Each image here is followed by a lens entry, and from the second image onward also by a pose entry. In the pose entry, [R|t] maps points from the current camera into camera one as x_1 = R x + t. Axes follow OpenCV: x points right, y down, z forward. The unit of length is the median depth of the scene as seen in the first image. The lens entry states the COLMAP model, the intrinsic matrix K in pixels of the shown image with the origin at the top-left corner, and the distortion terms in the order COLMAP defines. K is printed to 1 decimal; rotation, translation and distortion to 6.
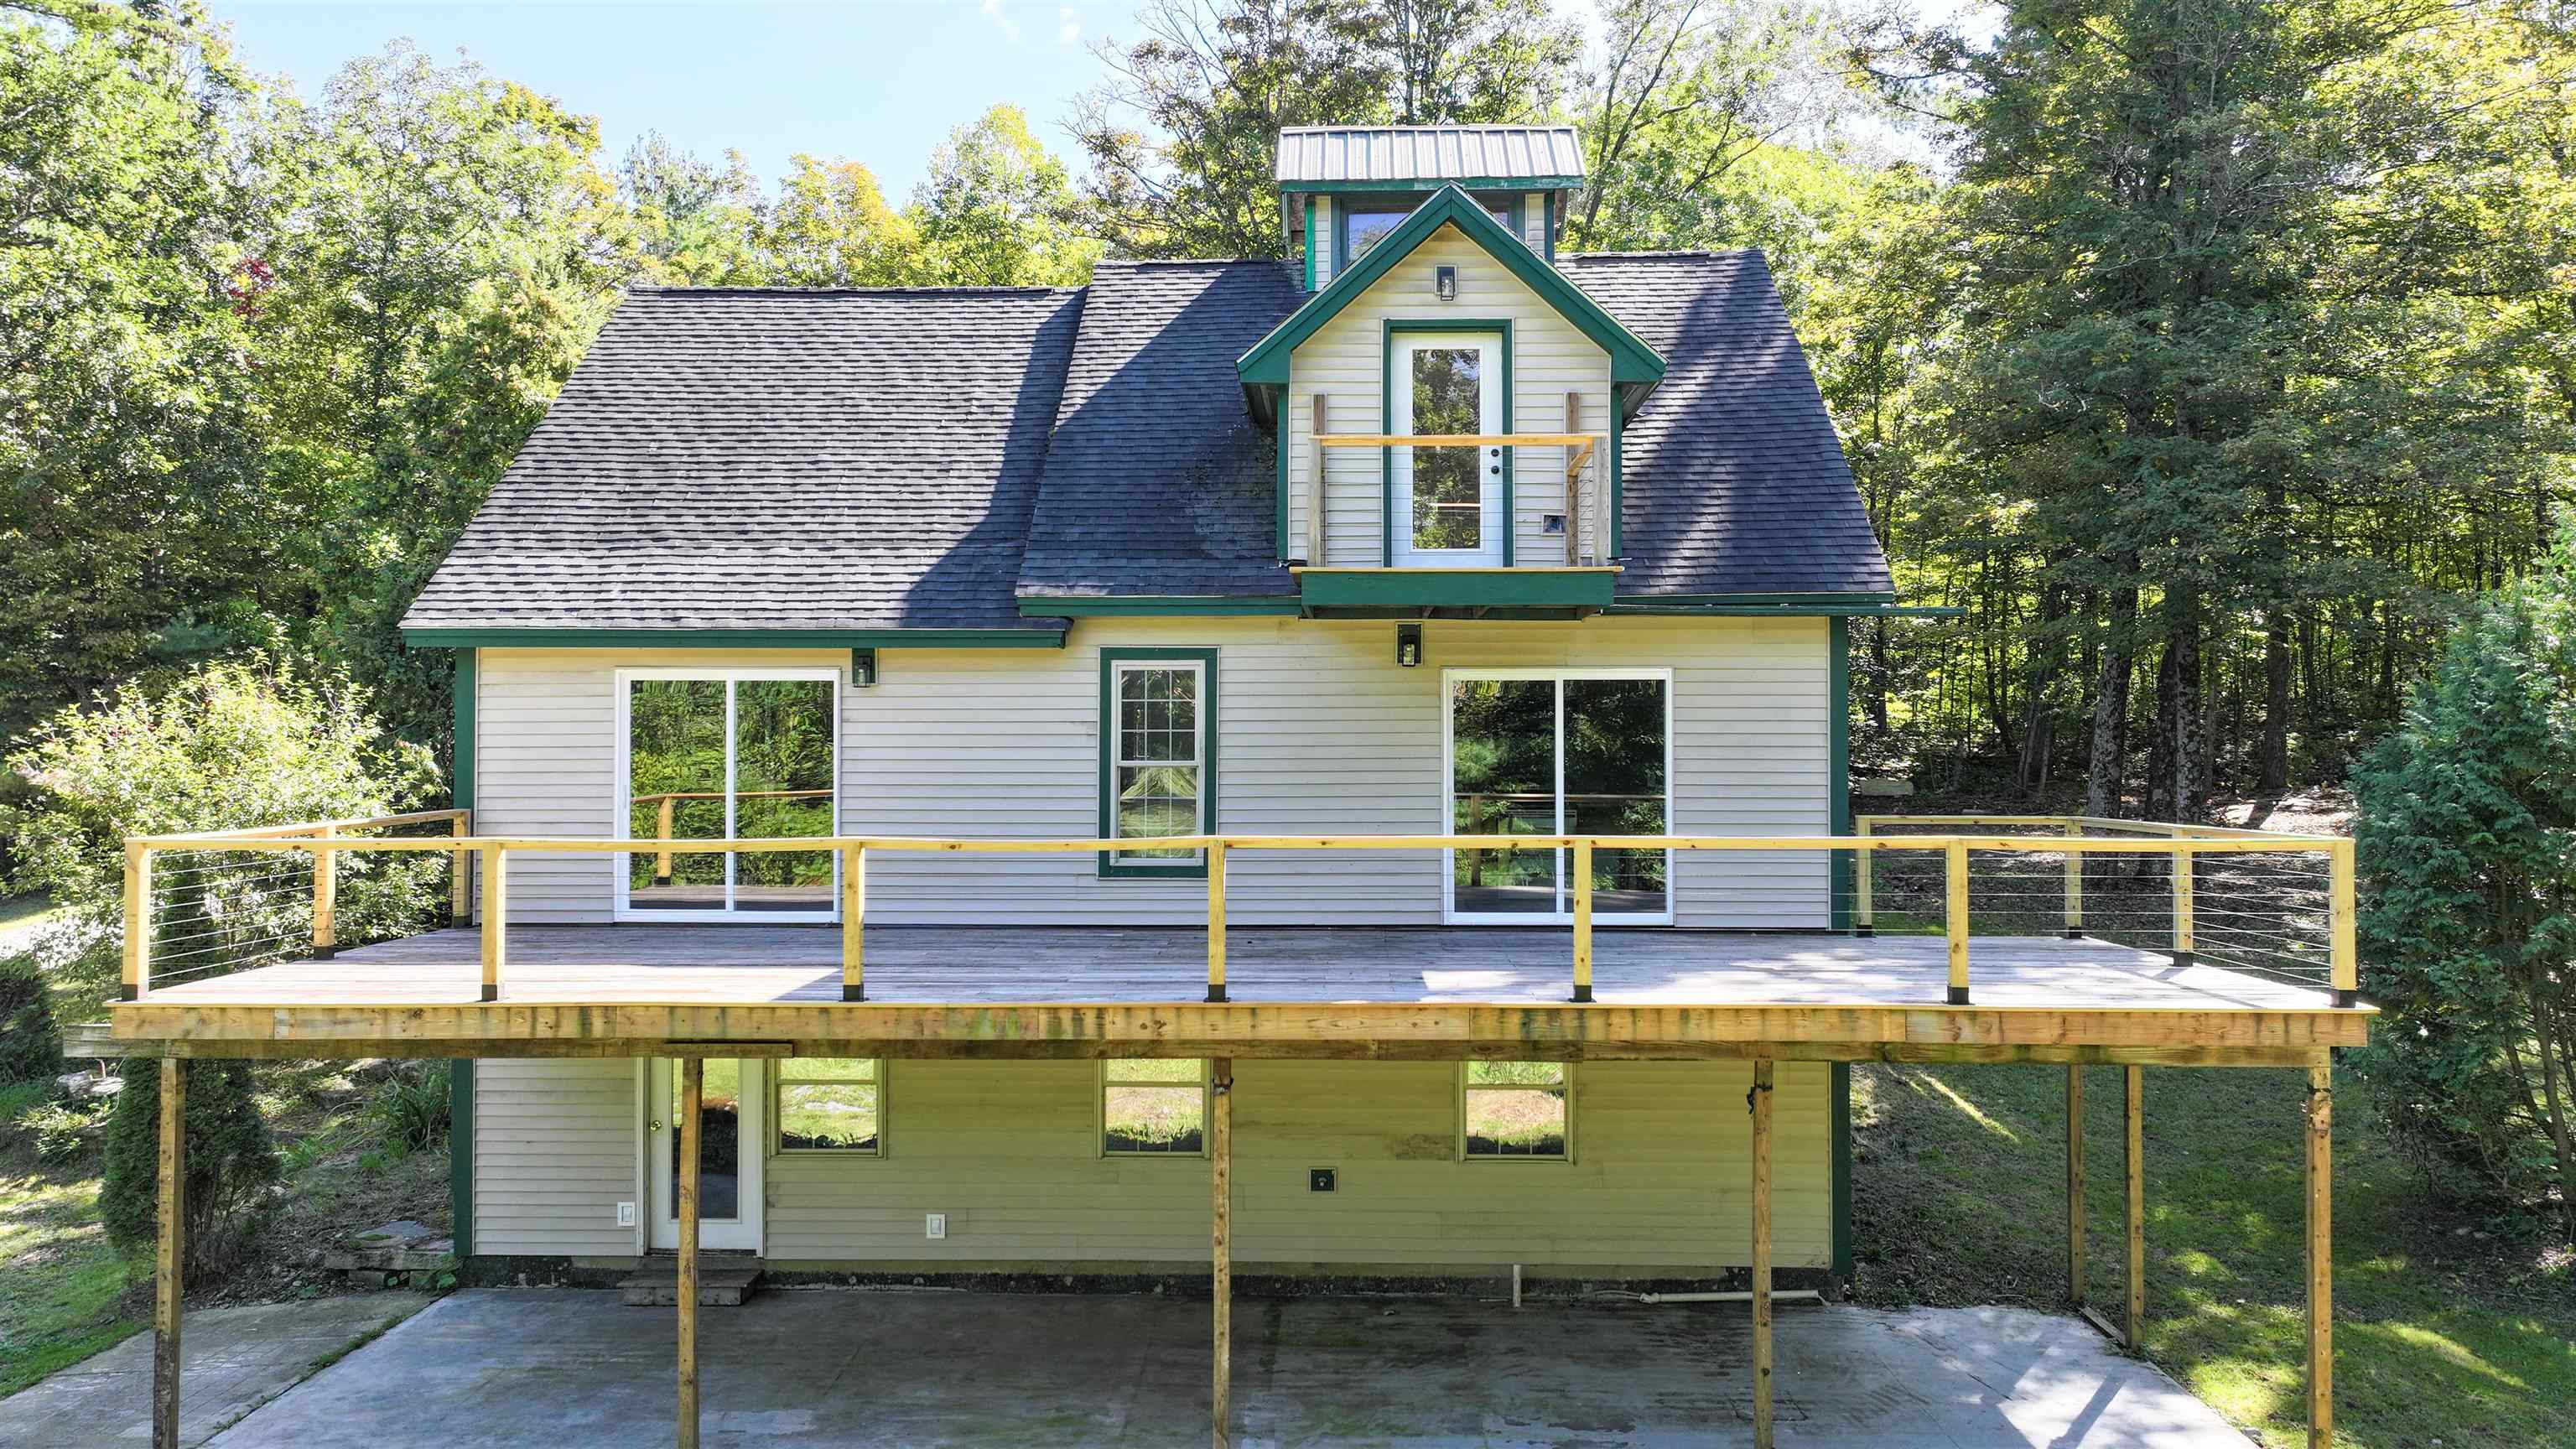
lens RADIAL K [[1798.0, 0, 1299.3], [0, 1798.0, 720.6], [0, 0, 1]] dist [0.000769, 0.007680]
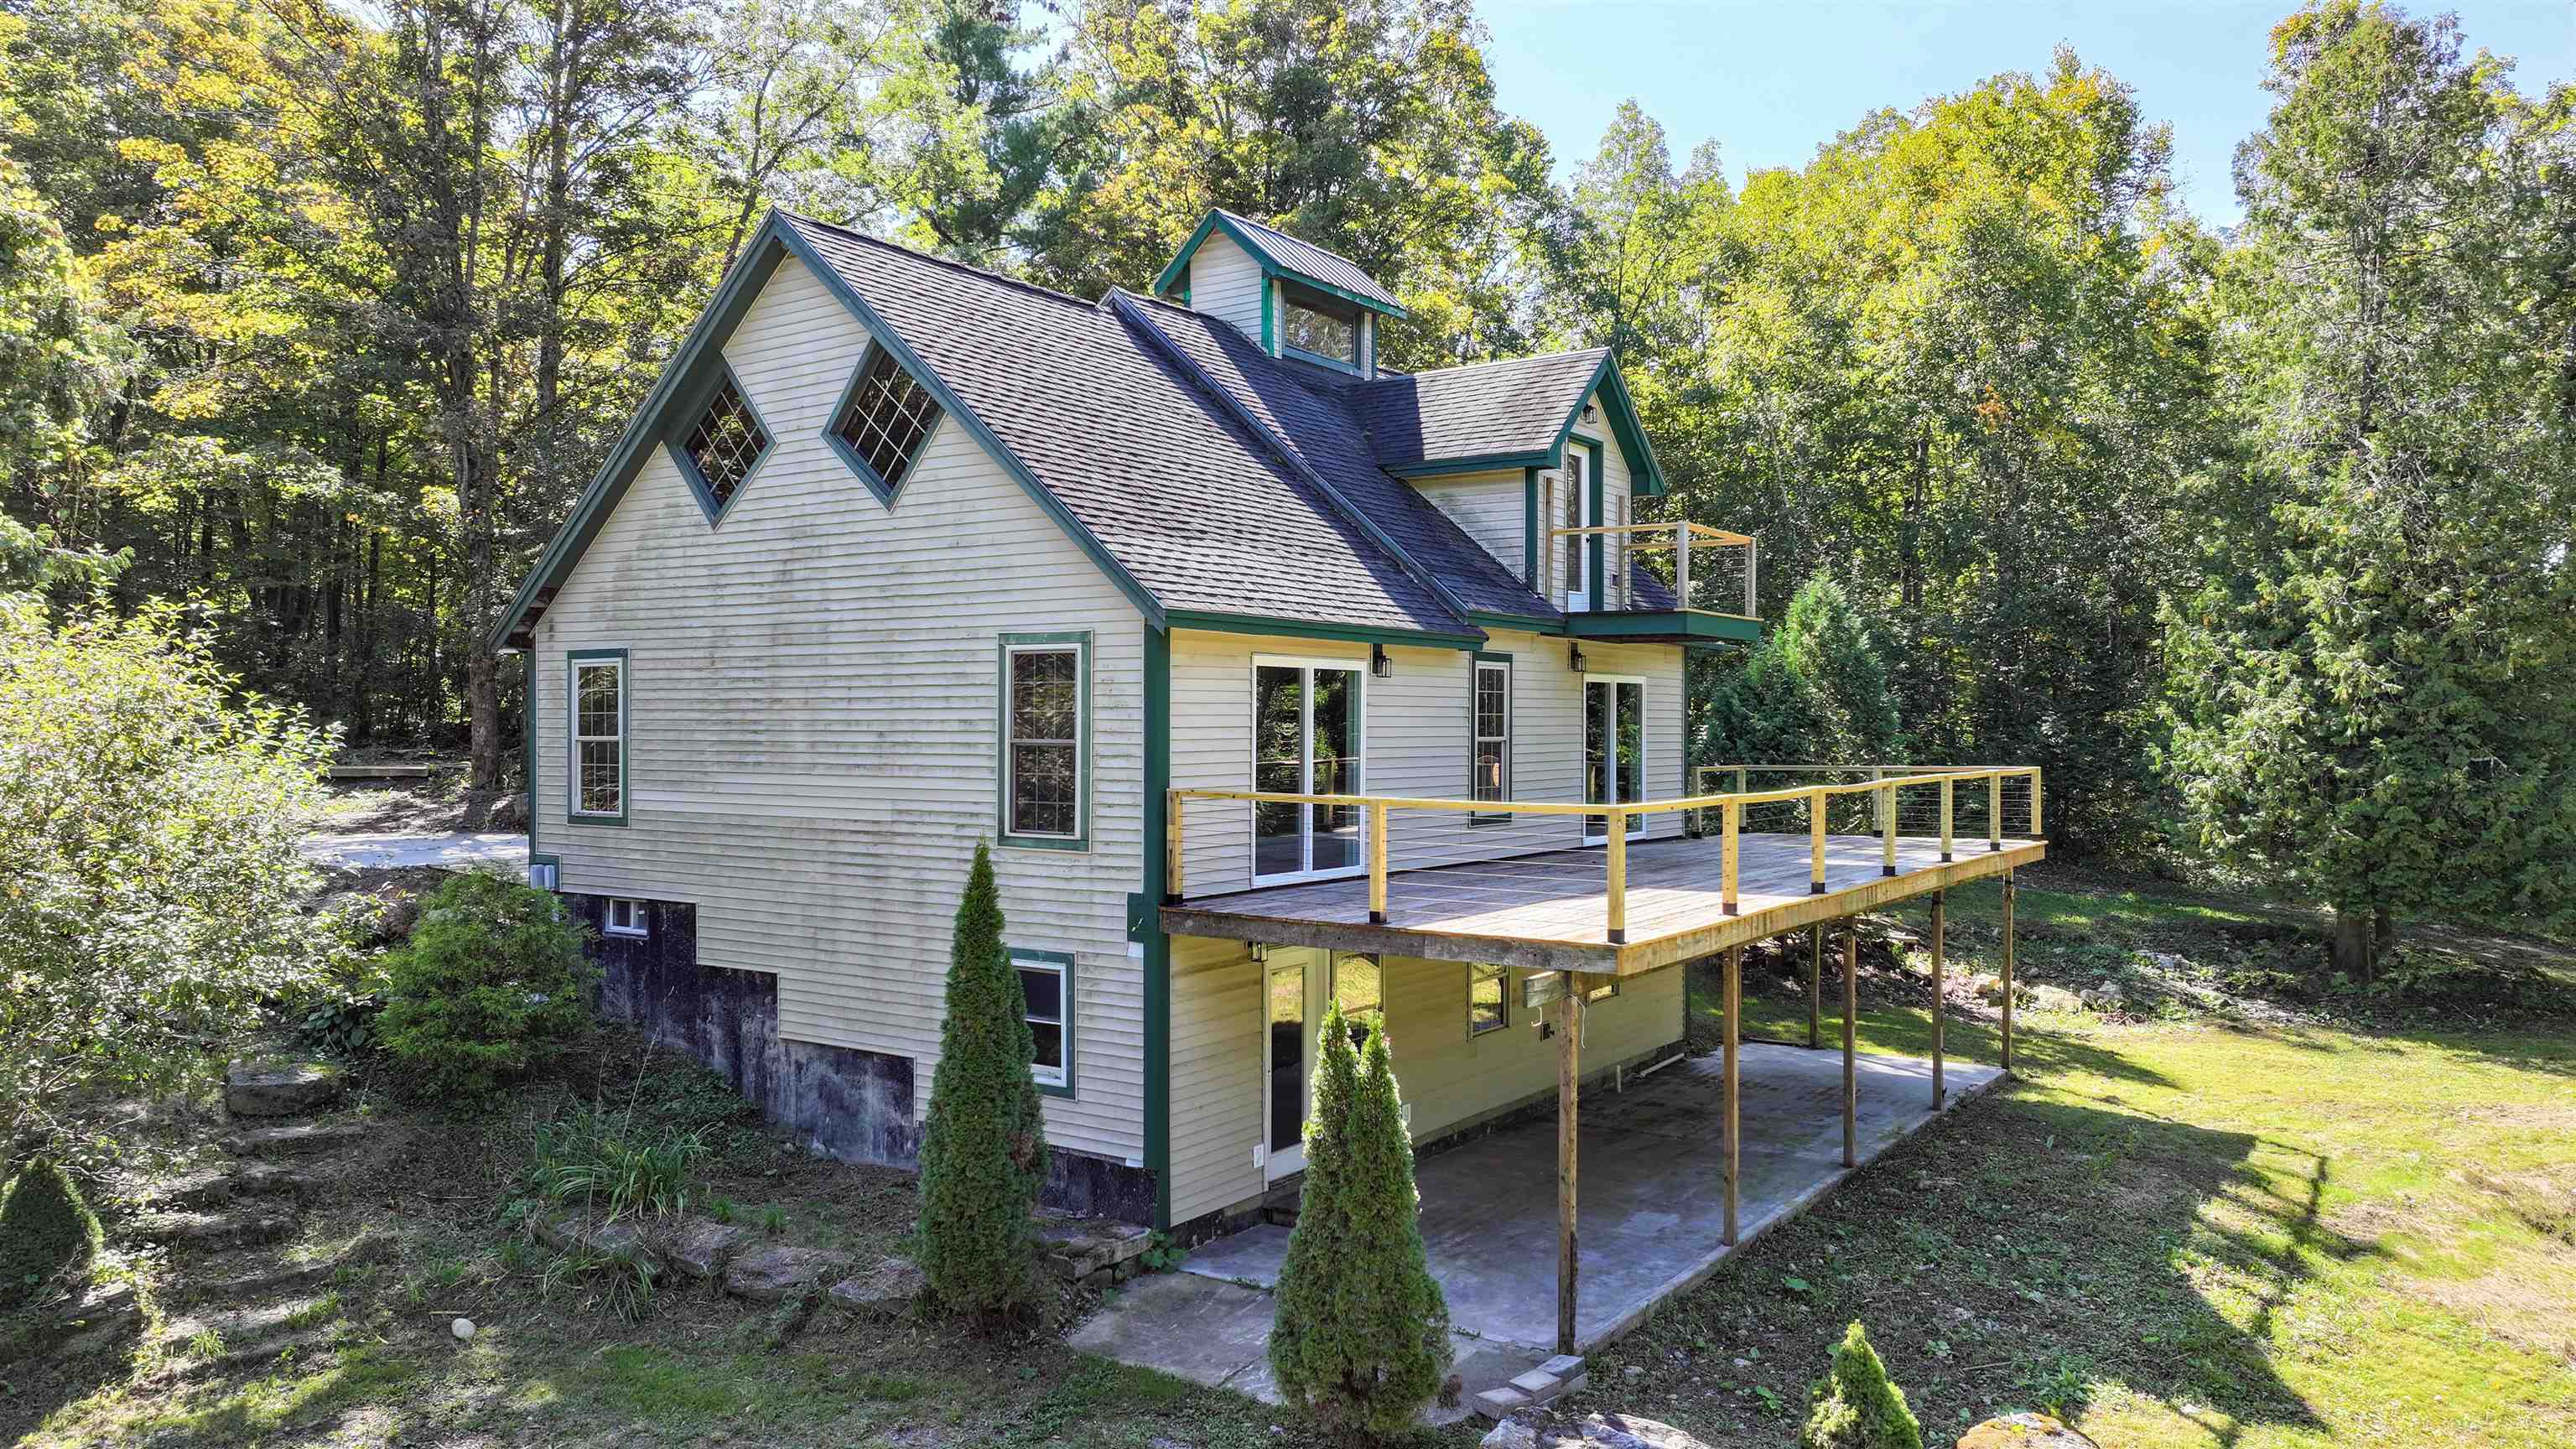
lens RADIAL K [[1798.0, 0, 1299.3], [0, 1798.0, 720.6], [0, 0, 1]] dist [0.000769, 0.007680]
pose [[0.532778, 0.001937, 0.846253, -1.287423], [-0.017548, 0.999808, 0.008759, 0.001235], [-0.846073, -0.019517, 0.532709, 0.408250]]
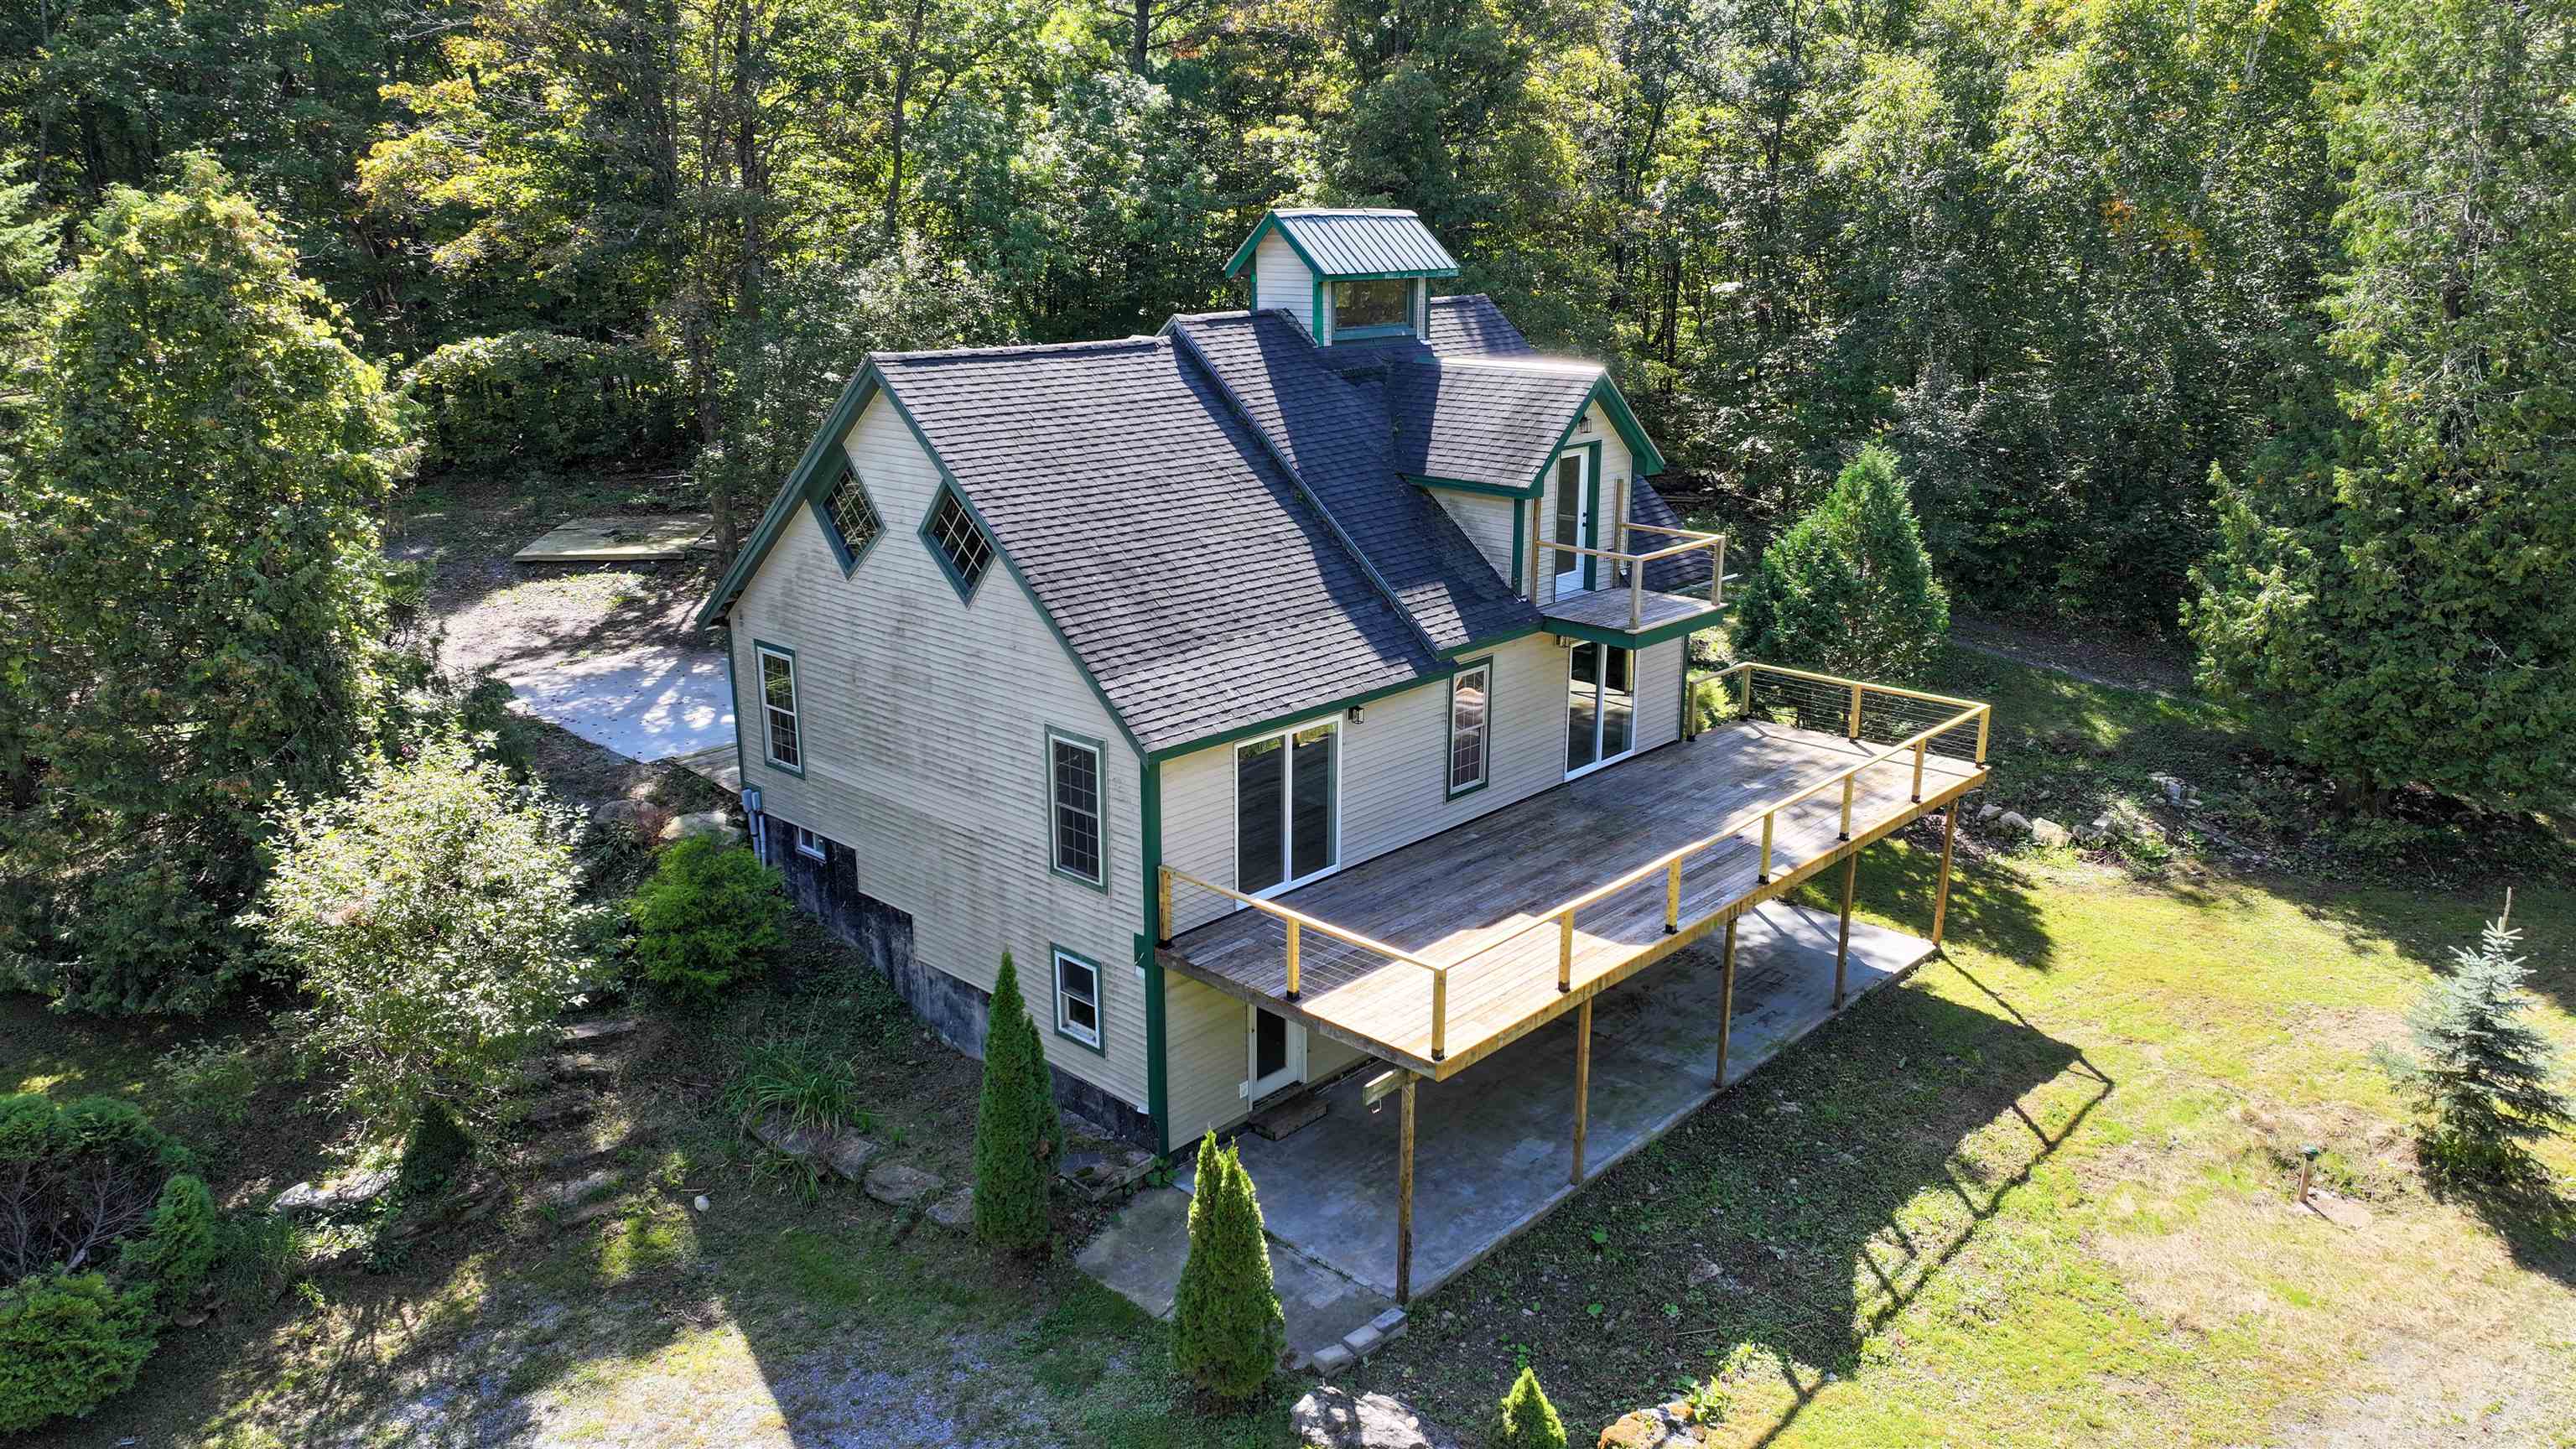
lens RADIAL K [[1791.1, 0, 1307.5], [0, 1791.1, 713.9], [0, 0, 1]] dist [0.005594, 0.003208]
pose [[0.652039, -0.210269, 0.728445, -1.369834], [-0.015669, 0.956832, 0.290219, -0.464259], [-0.758024, -0.200648, 0.620597, 0.094667]]
